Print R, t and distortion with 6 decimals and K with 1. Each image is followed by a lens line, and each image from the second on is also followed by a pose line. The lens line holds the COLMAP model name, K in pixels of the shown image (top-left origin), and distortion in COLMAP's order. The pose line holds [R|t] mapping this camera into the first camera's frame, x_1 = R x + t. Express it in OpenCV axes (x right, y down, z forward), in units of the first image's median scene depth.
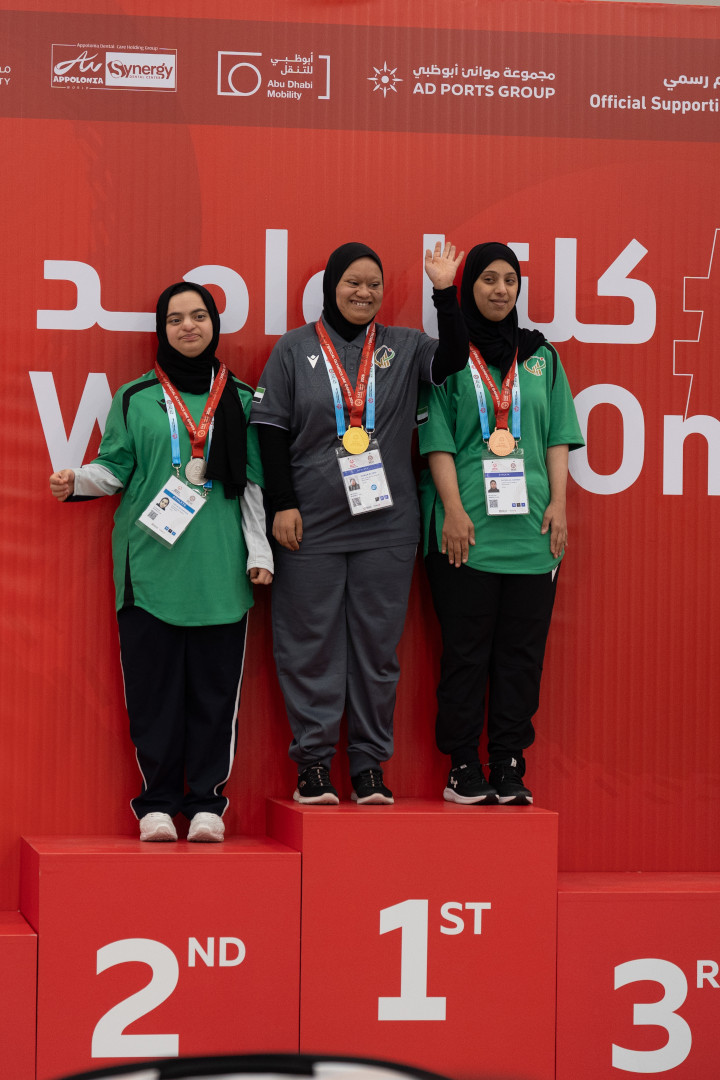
lens RADIAL K [[3445.7, 0, 358.6], [0, 3445.7, 504.4], [0, 0, 1]] dist [0.148868, -2.712437]
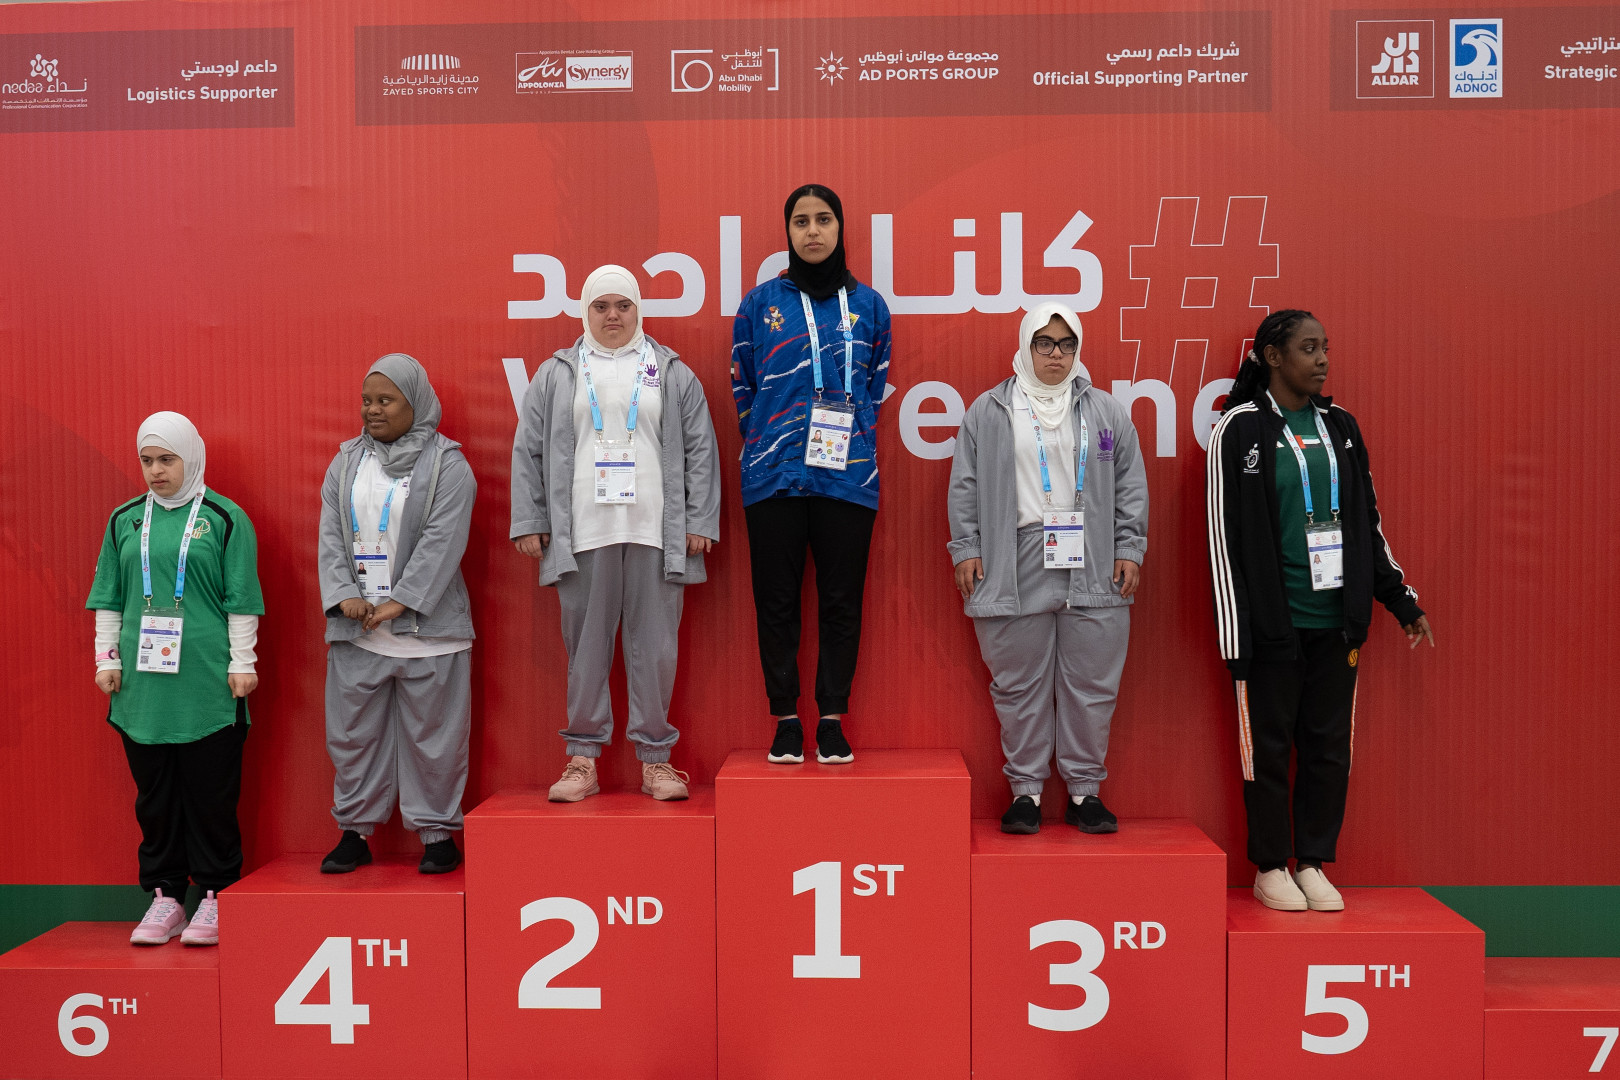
lens RADIAL K [[2013.8, 0, 784.6], [0, 2013.8, 594.3], [0, 0, 1]] dist [-0.057303, 0.077388]
pose [[0.976055, -0.009640, -0.217309, 0.126185], [0.024515, 0.997528, 0.065859, -0.004114], [0.216137, -0.069609, 0.973878, 0.395484]]
